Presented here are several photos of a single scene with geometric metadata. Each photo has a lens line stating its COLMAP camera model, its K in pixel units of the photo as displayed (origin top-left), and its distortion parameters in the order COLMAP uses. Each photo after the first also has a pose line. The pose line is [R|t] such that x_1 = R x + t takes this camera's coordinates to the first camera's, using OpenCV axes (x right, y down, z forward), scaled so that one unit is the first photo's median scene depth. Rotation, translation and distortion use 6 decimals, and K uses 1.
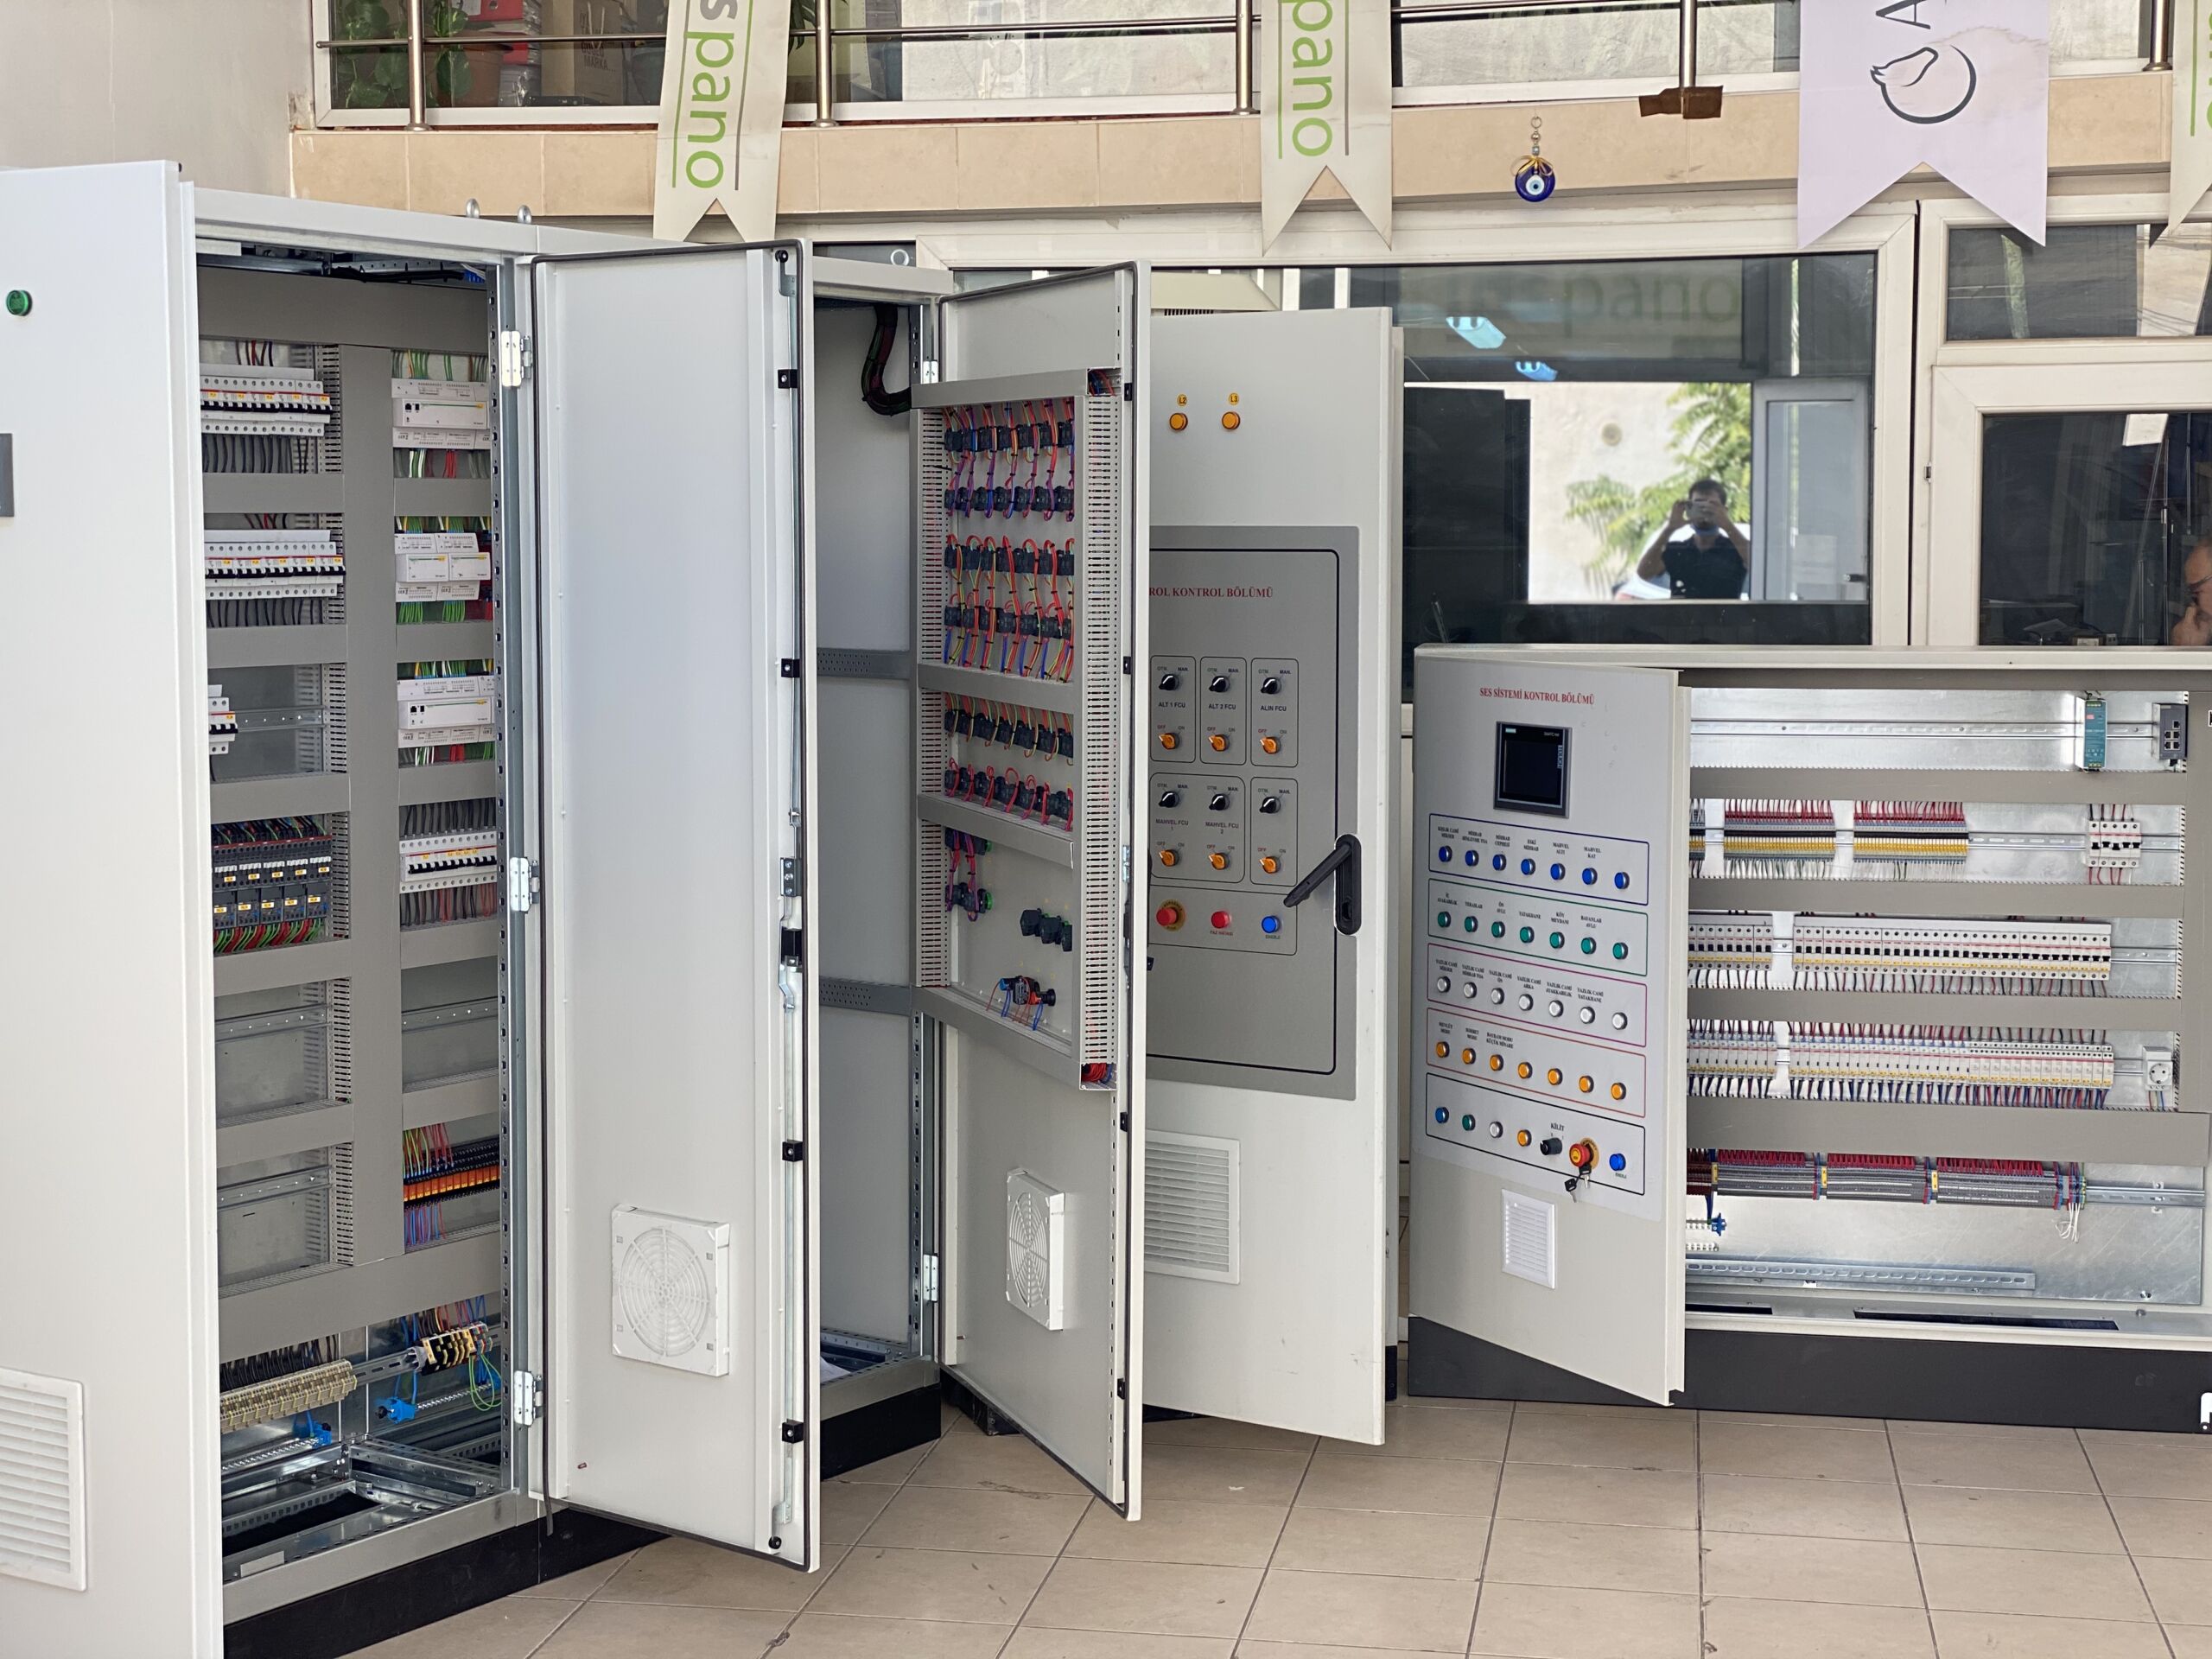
lens RADIAL K [[3343.5, 0, 1106.3], [0, 3343.5, 834.0], [0, 0, 1]] dist [0.127520, 0.000000]
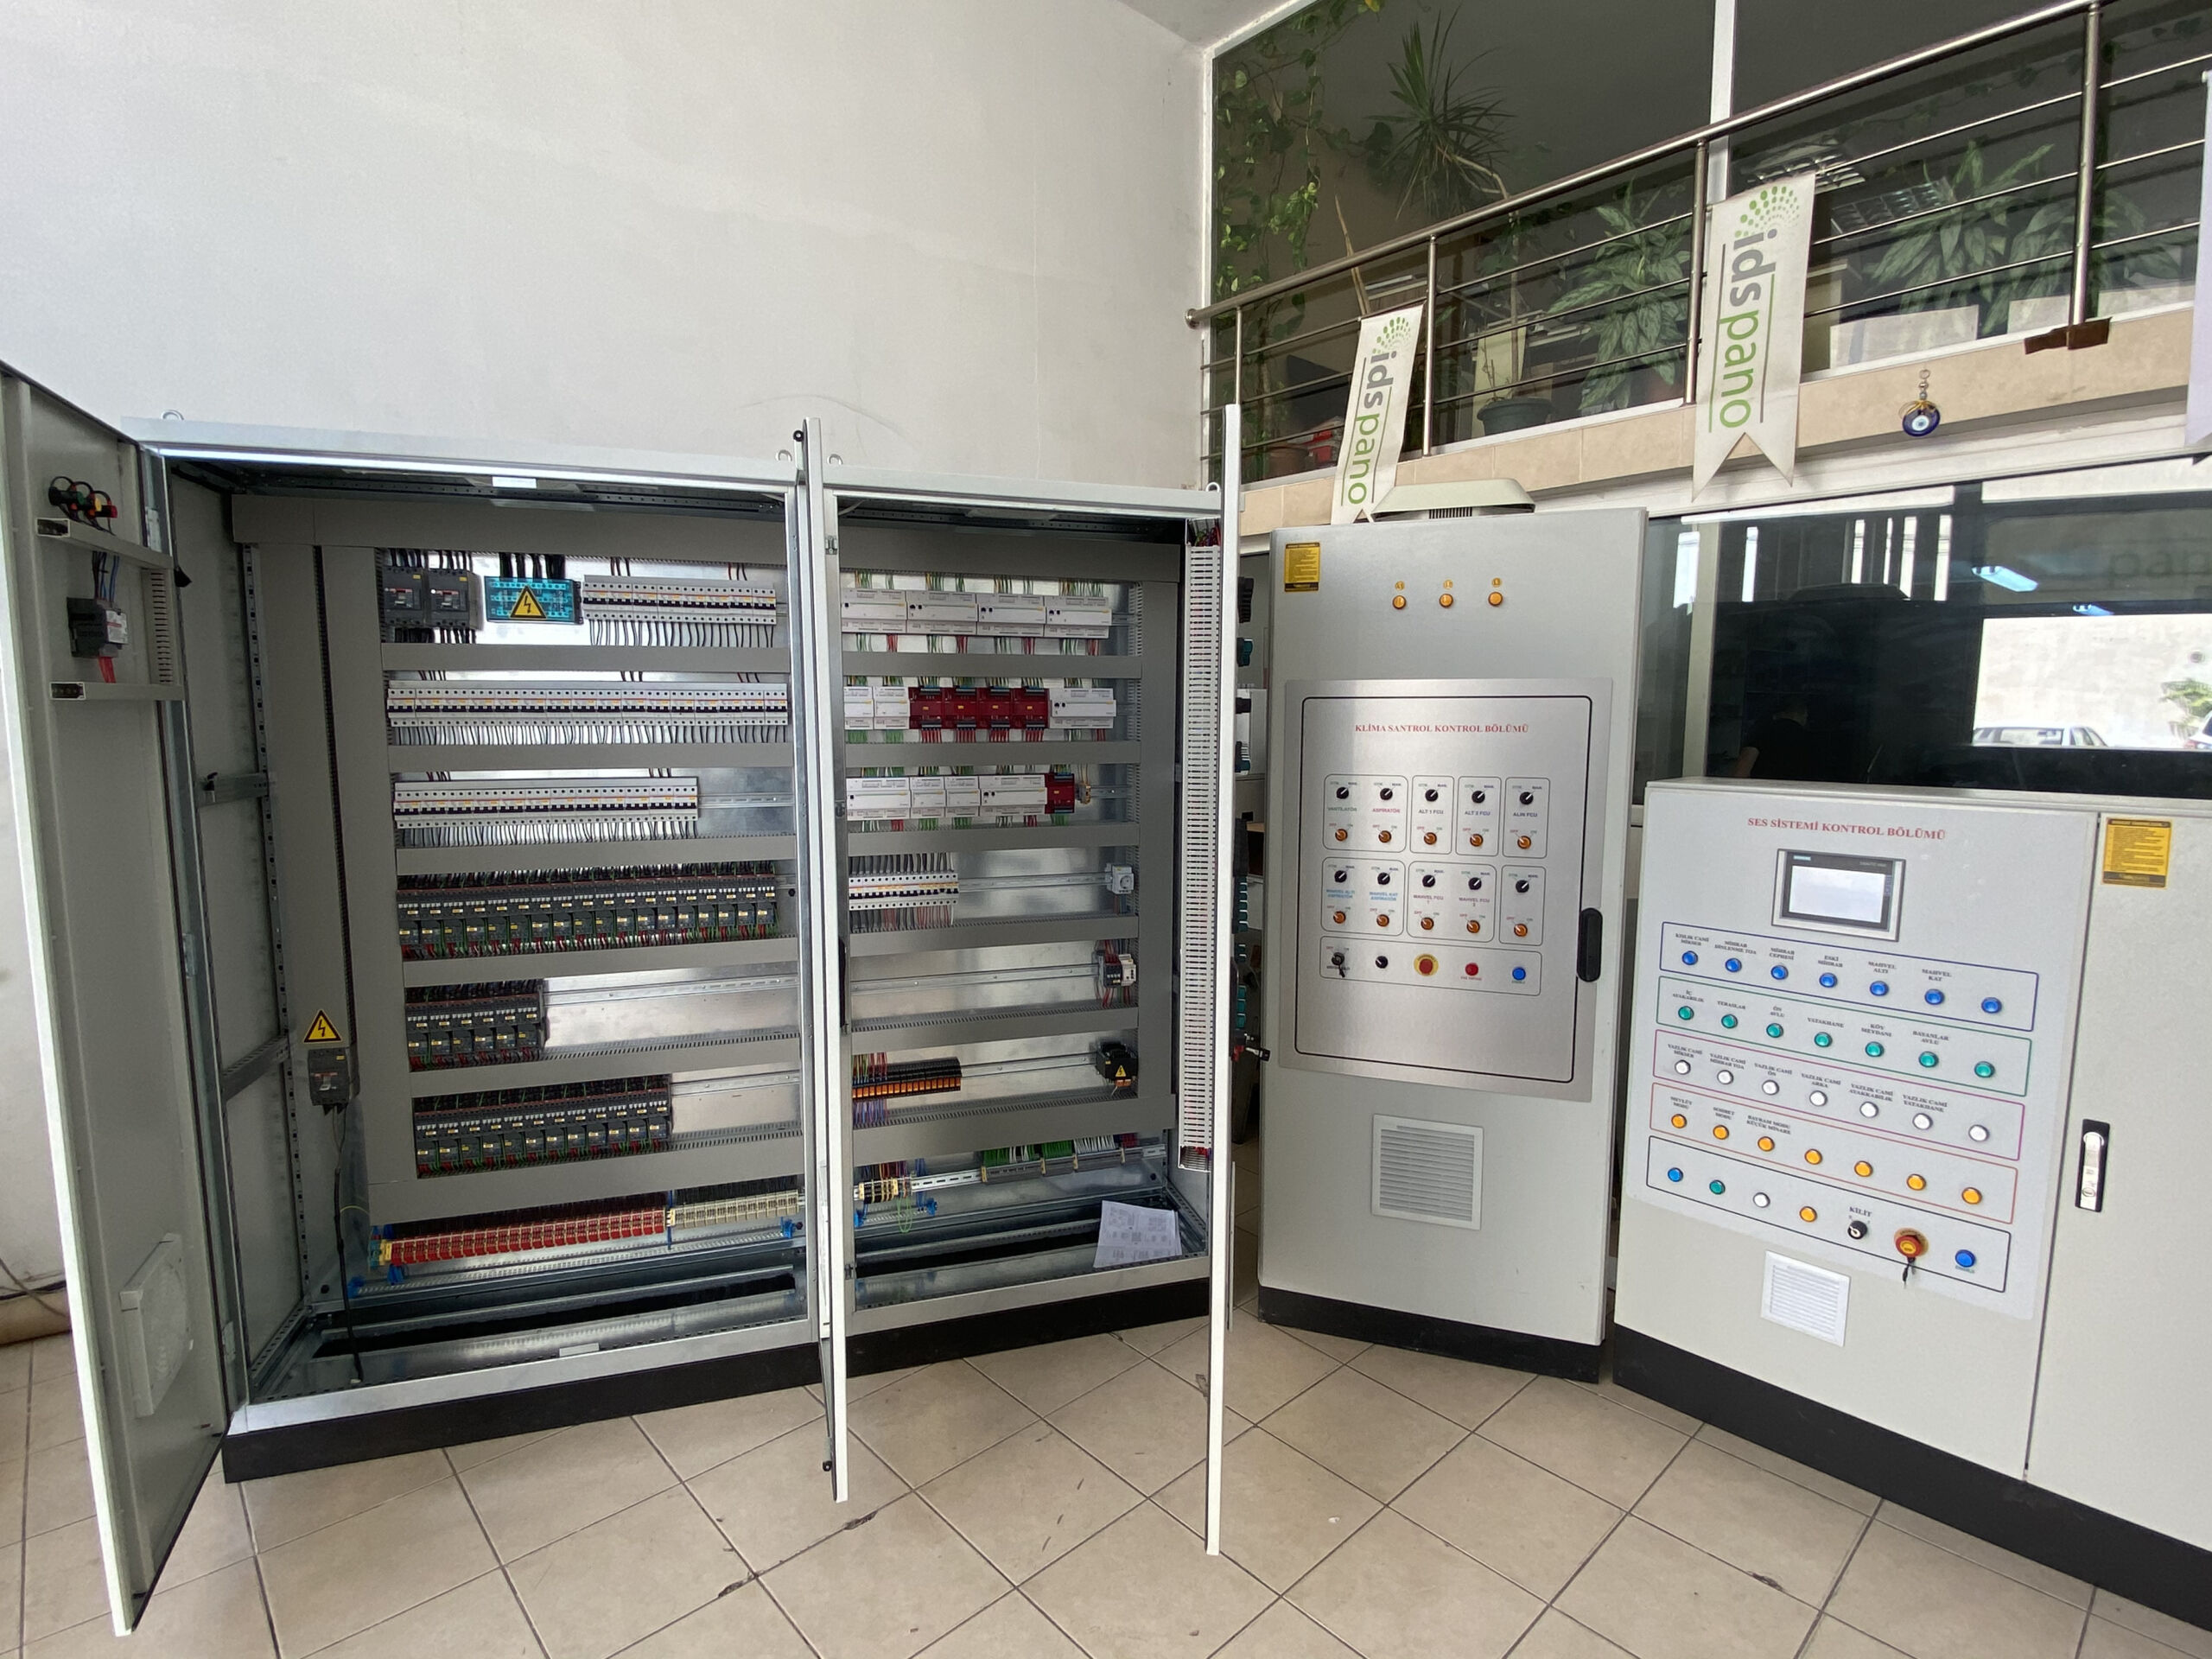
lens RADIAL K [[1087.1, 0, 1092.7], [0, 1087.1, 834.8], [0, 0, 1]] dist [-0.006480, -0.005947]
pose [[0.785304, 0.071113, -0.615012, 0.142152], [-0.055797, 0.997468, 0.044089, -0.034152], [0.616591, -0.000308, 0.787284, 0.470542]]
